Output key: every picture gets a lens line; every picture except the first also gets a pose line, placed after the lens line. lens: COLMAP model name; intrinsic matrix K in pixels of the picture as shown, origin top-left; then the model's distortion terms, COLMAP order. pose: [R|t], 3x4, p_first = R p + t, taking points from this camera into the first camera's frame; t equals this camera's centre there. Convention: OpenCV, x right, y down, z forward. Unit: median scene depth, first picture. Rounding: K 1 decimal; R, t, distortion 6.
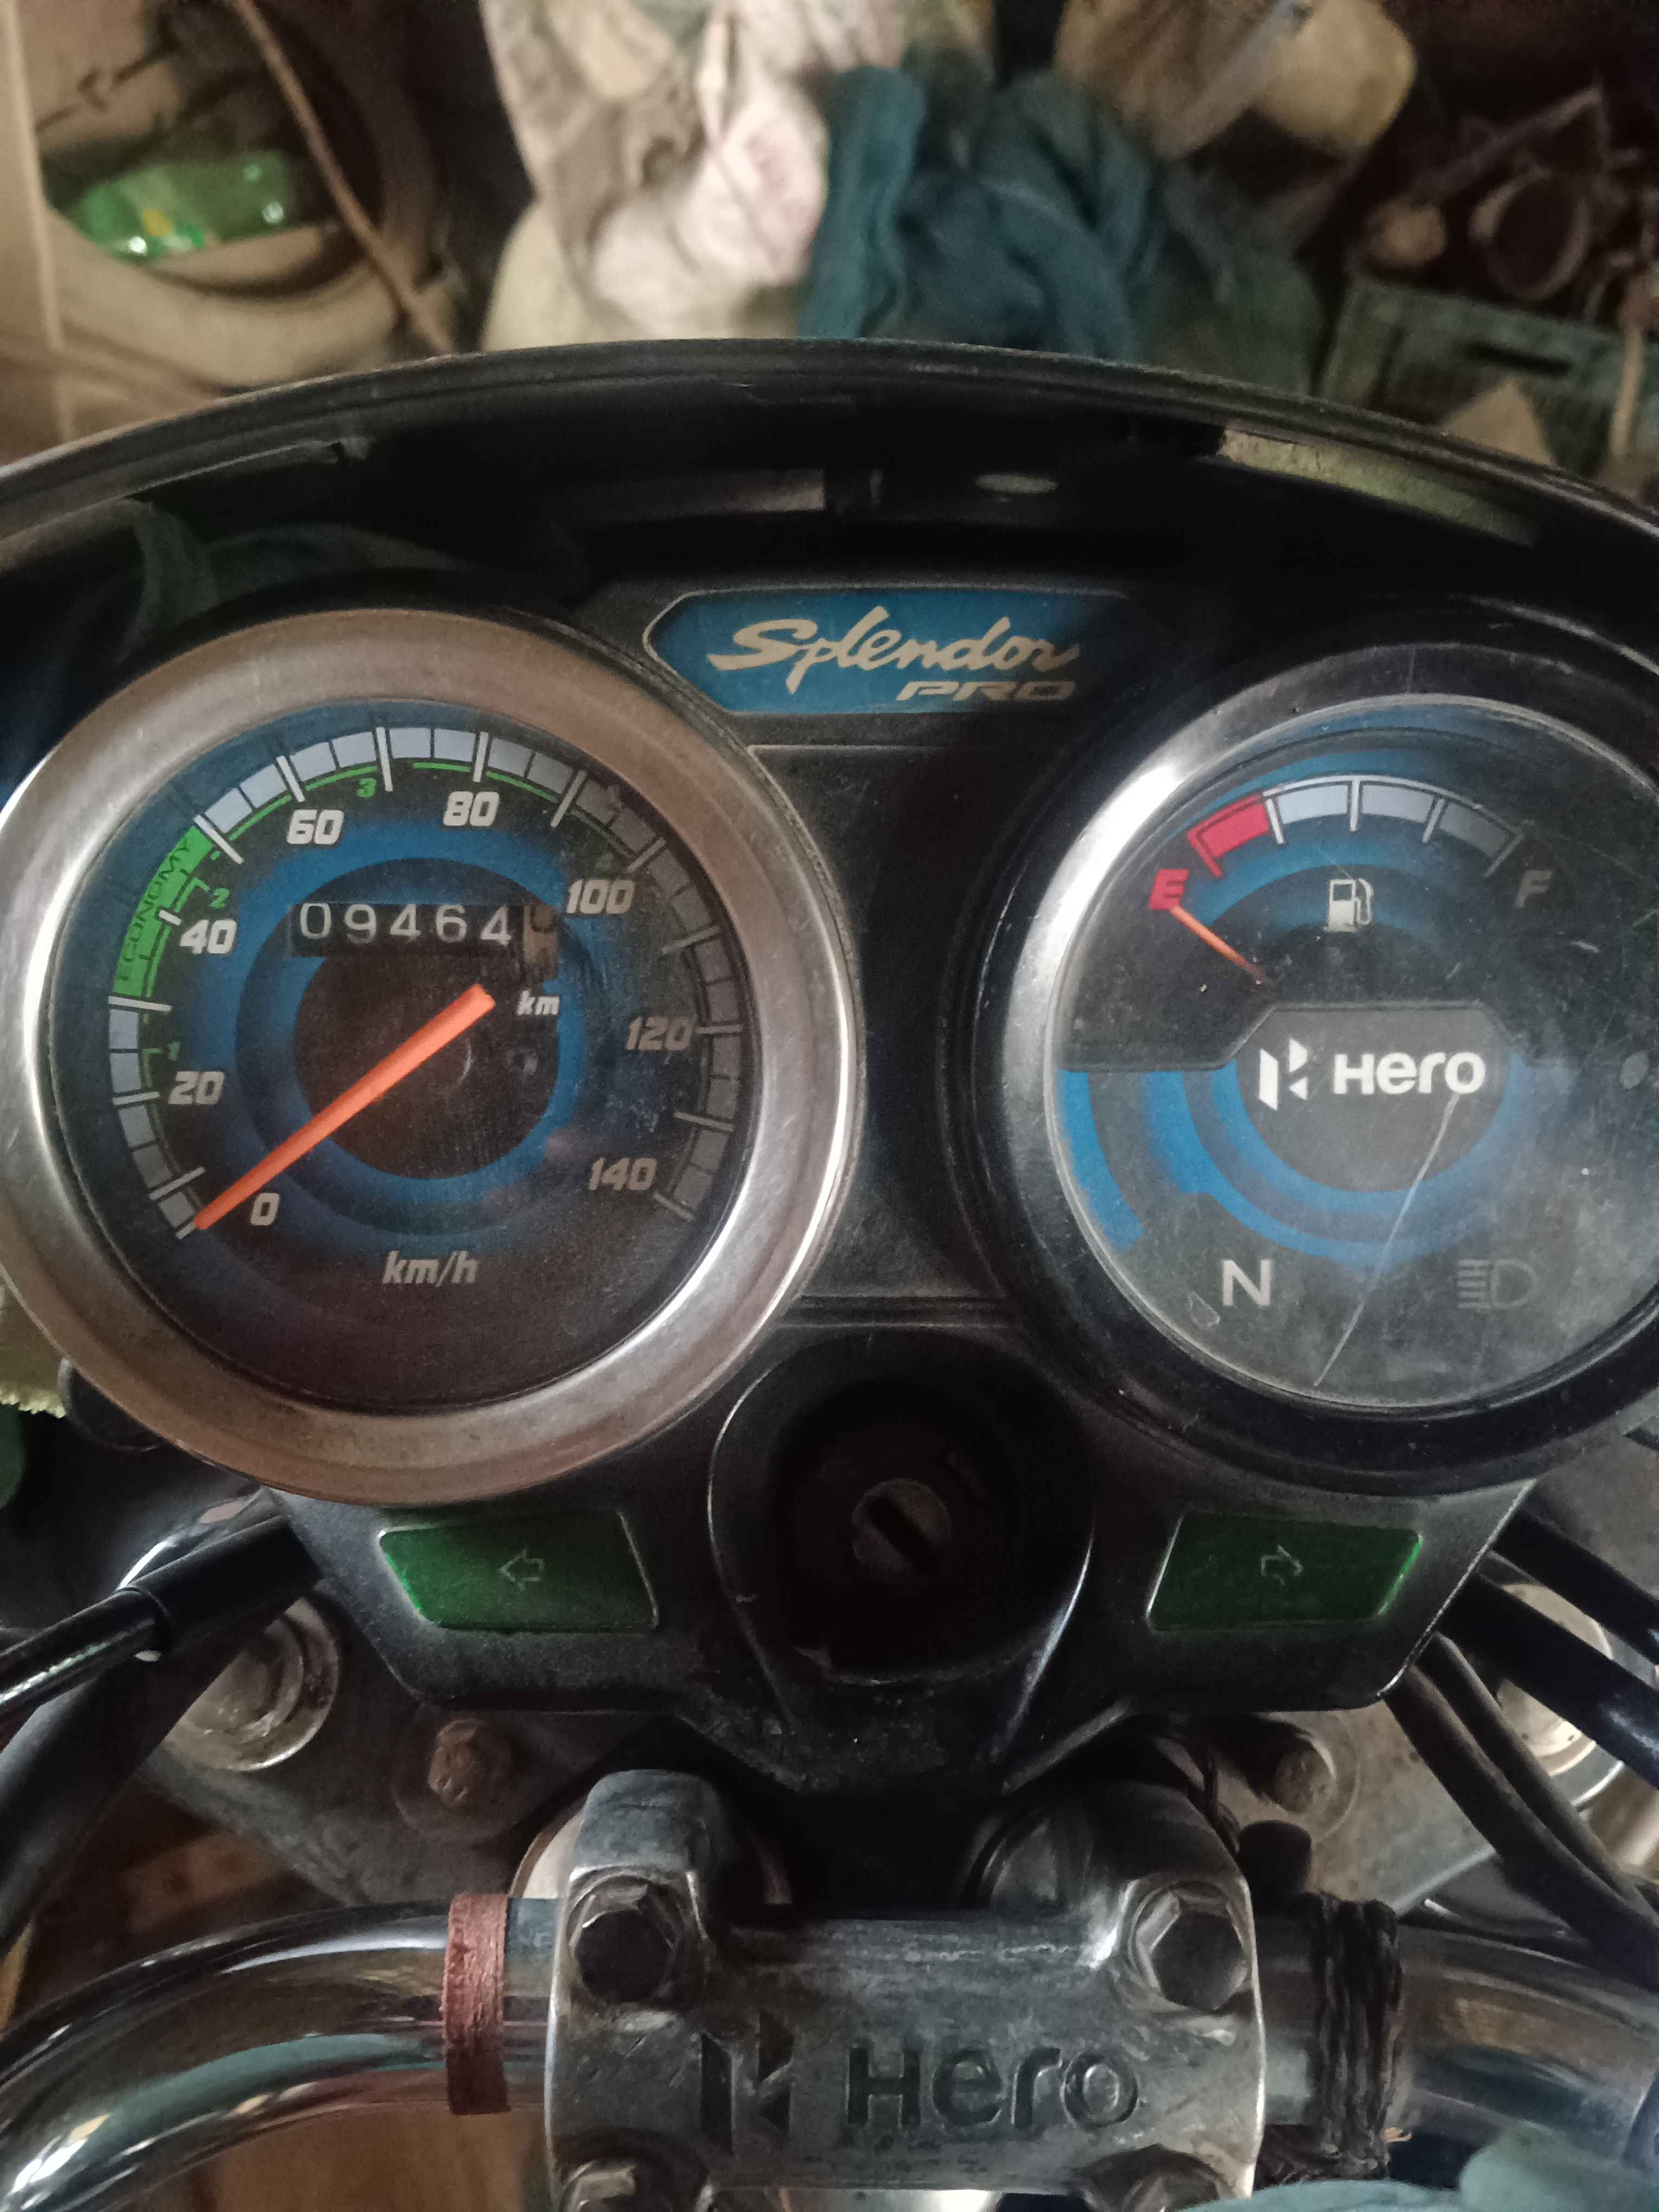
lens RADIAL K [[1798.8, 0, 825.1], [0, 1798.8, 1106.2], [0, 0, 1]] dist [0.090225, -0.256351]
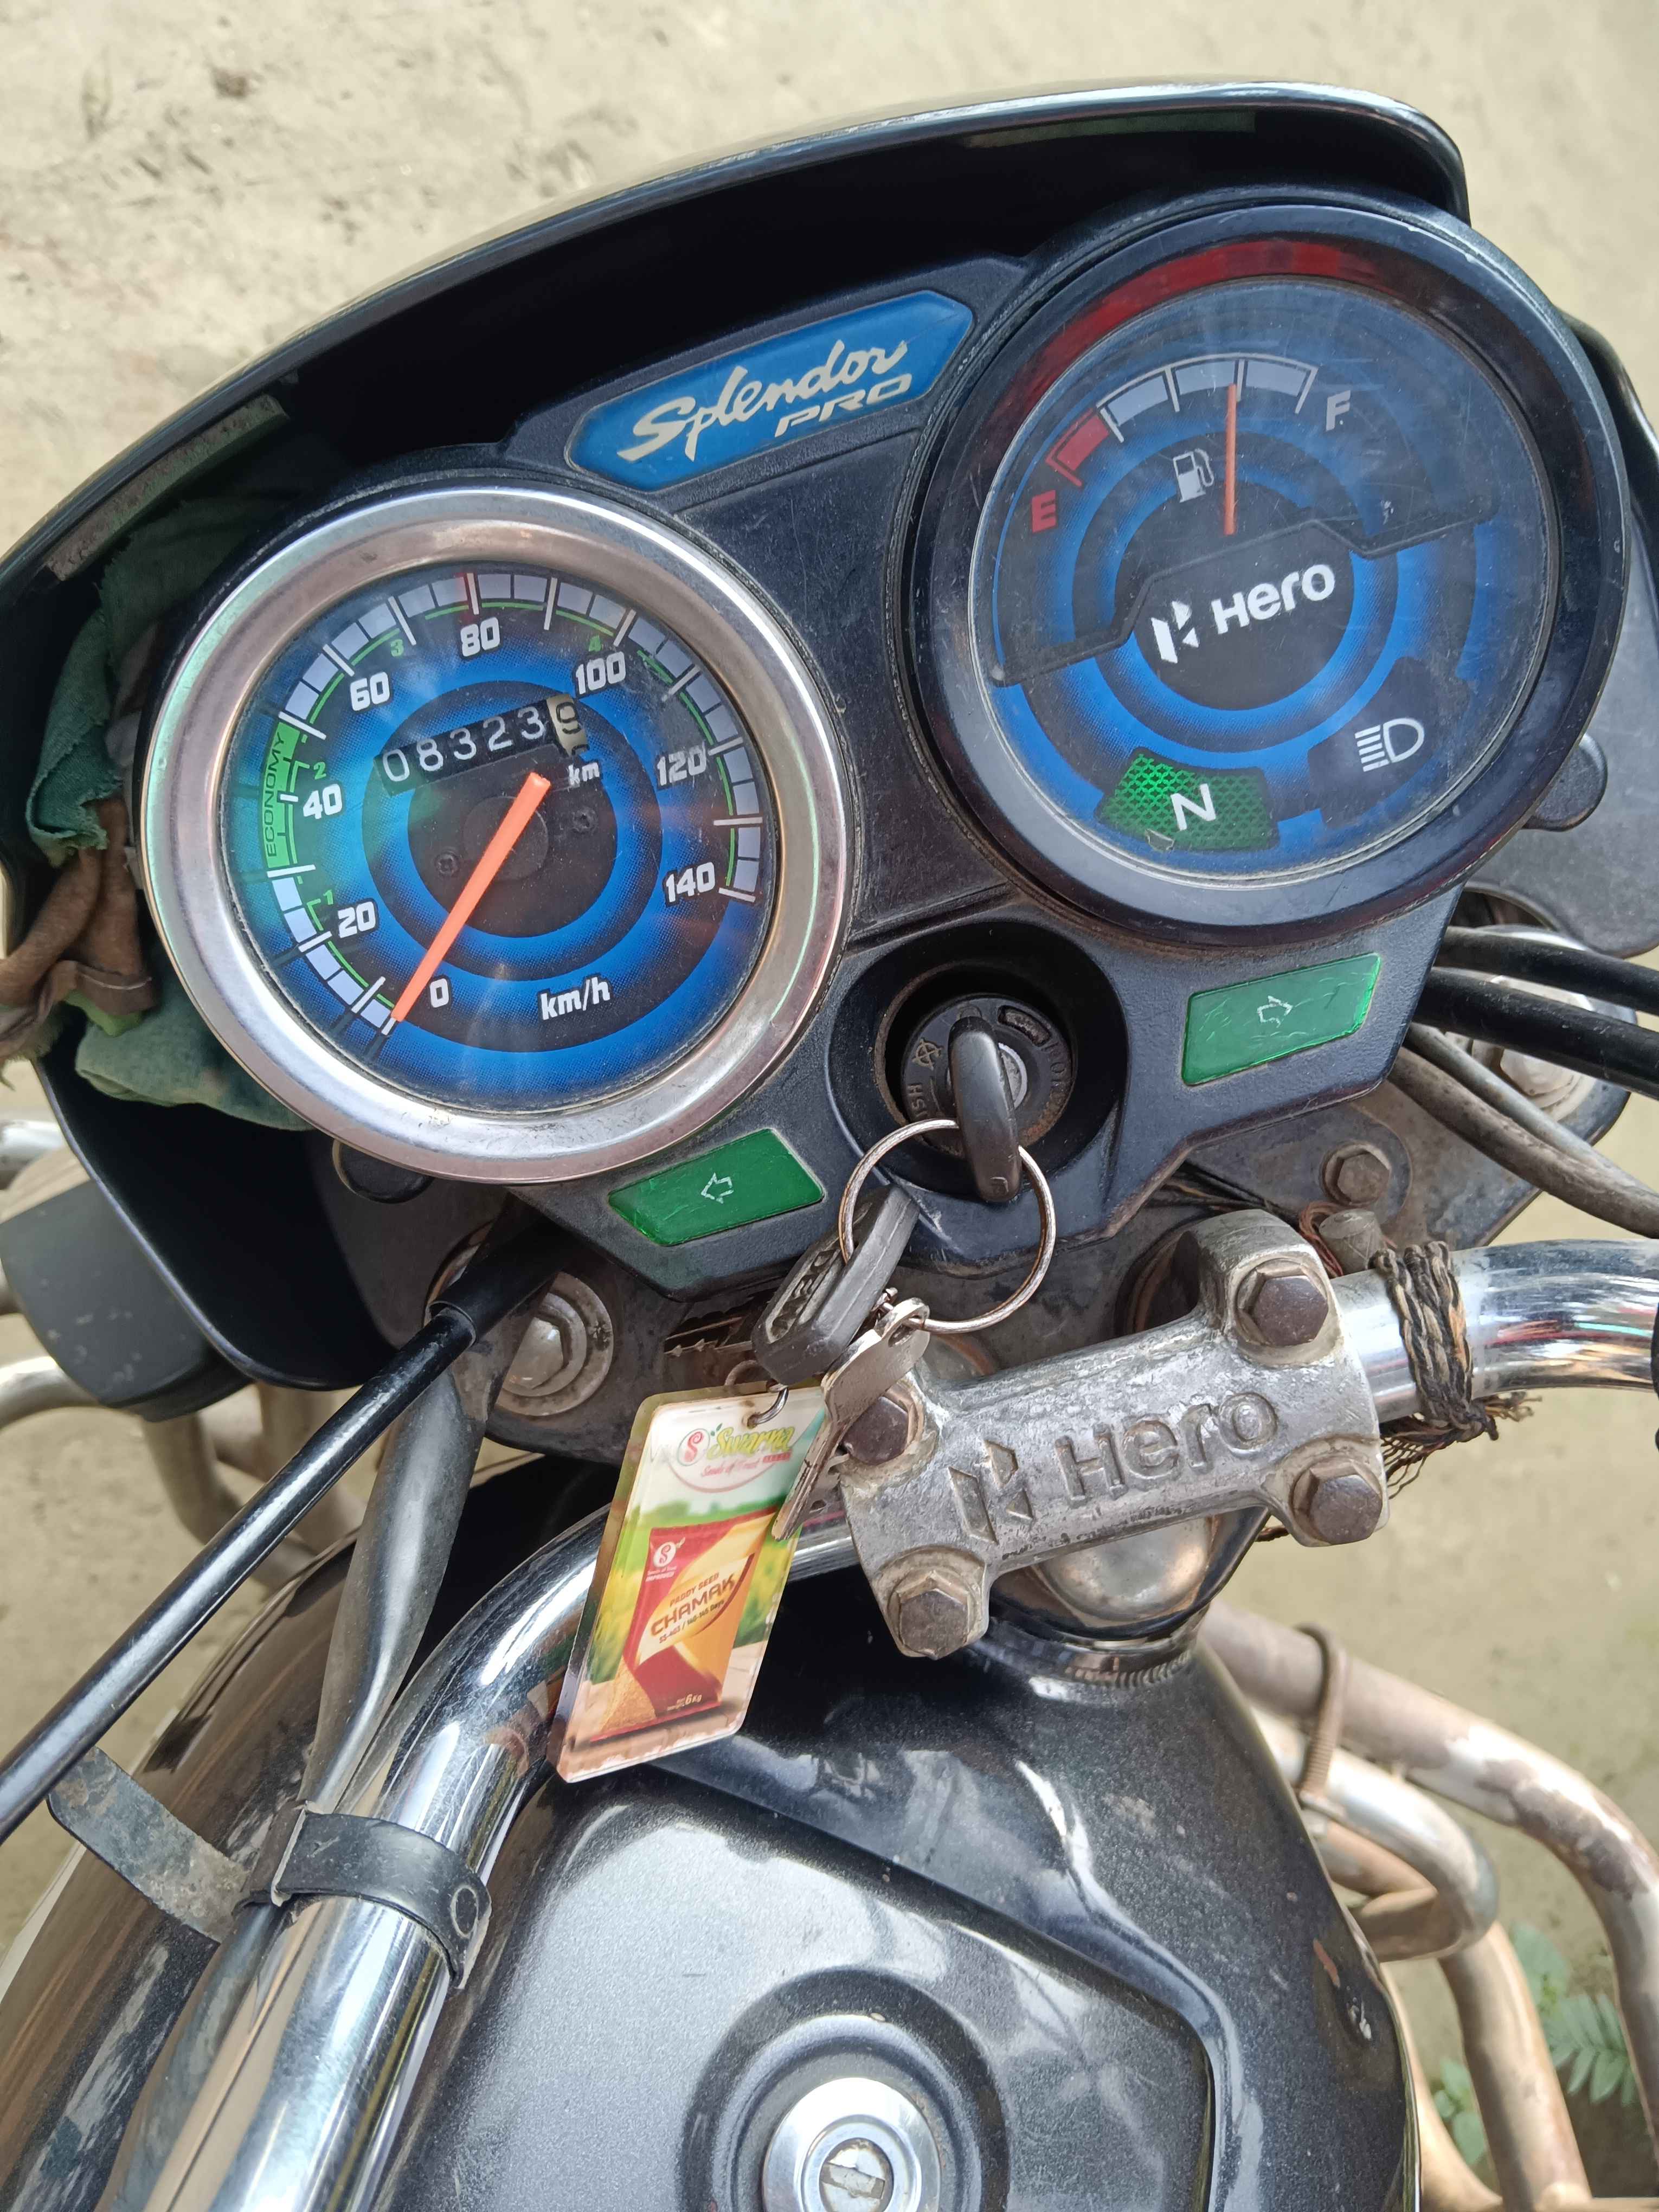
lens RADIAL K [[1793.2, 0, 813.0], [0, 1793.2, 1105.9], [0, 0, 1]] dist [0.132354, -0.378413]
pose [[0.949302, -0.301137, -0.090230, 0.036596], [0.312515, 0.935097, 0.167115, 0.000617], [0.034049, -0.186841, 0.981800, -0.273939]]
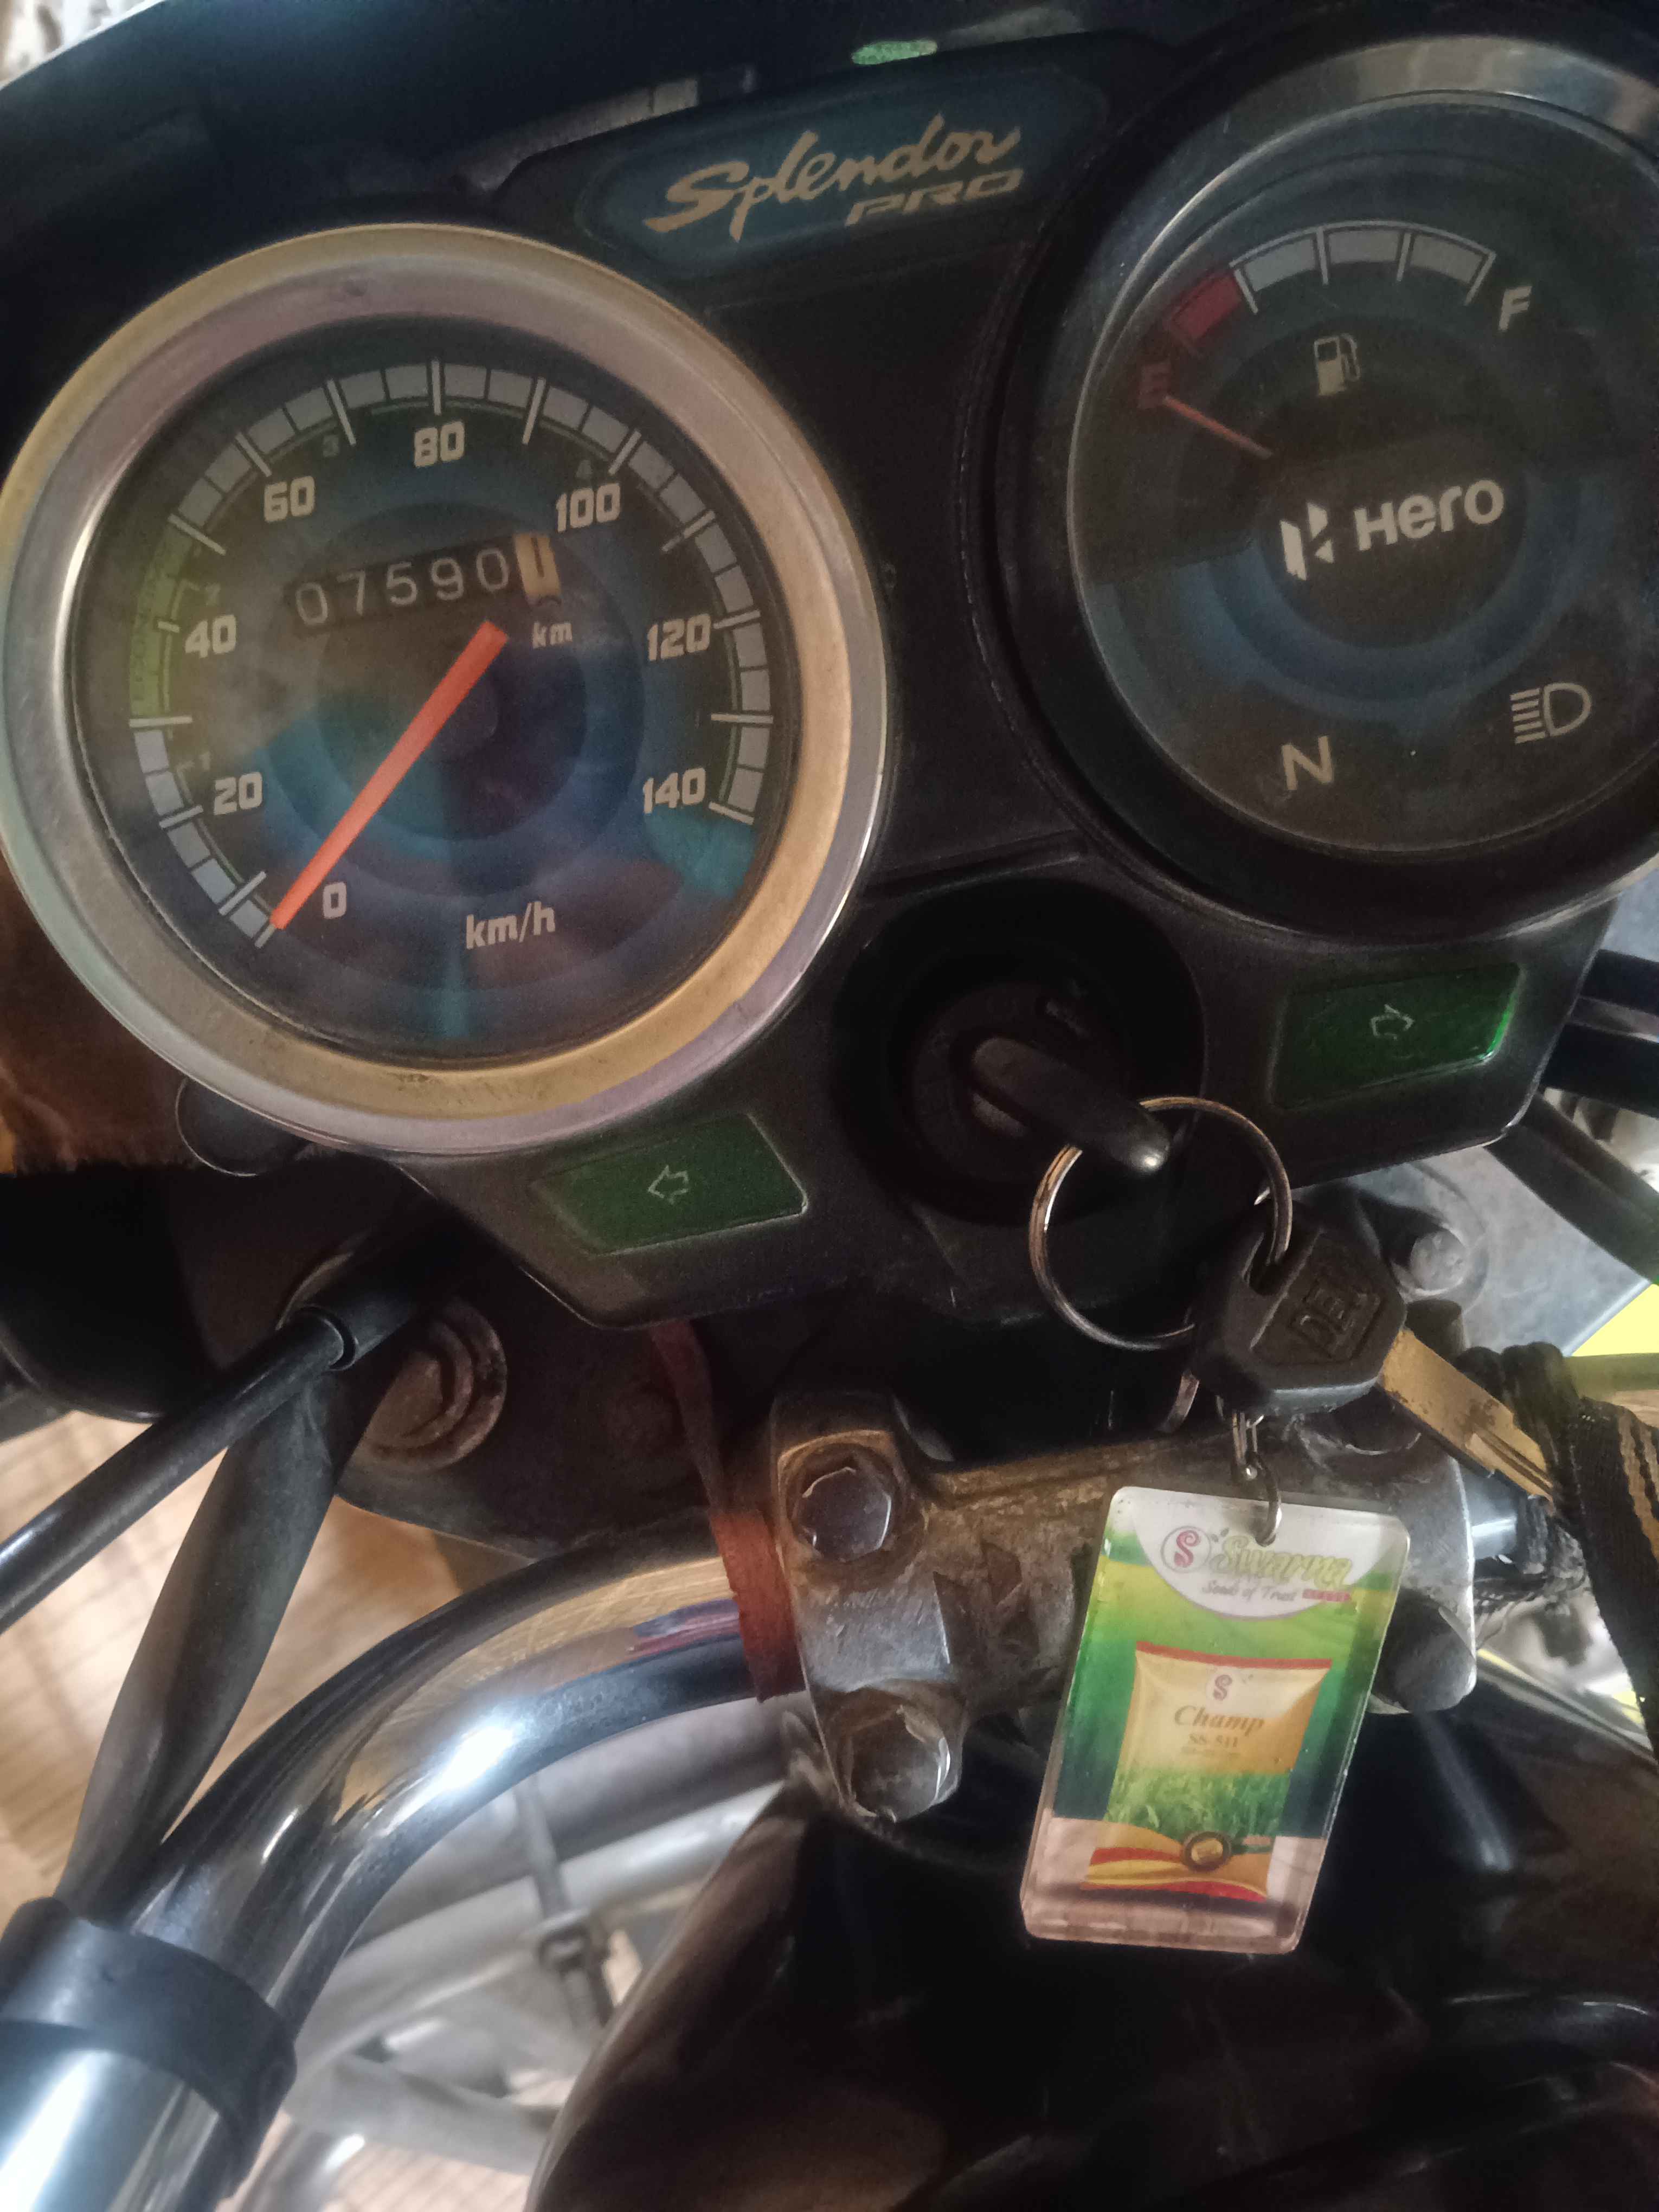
lens RADIAL K [[1798.8, 0, 825.1], [0, 1798.8, 1106.2], [0, 0, 1]] dist [0.090225, -0.256351]
pose [[0.976614, -0.214763, -0.010134, -0.059283], [0.214440, 0.969572, 0.118091, 0.109012], [-0.015536, -0.117503, 0.992951, -0.012938]]
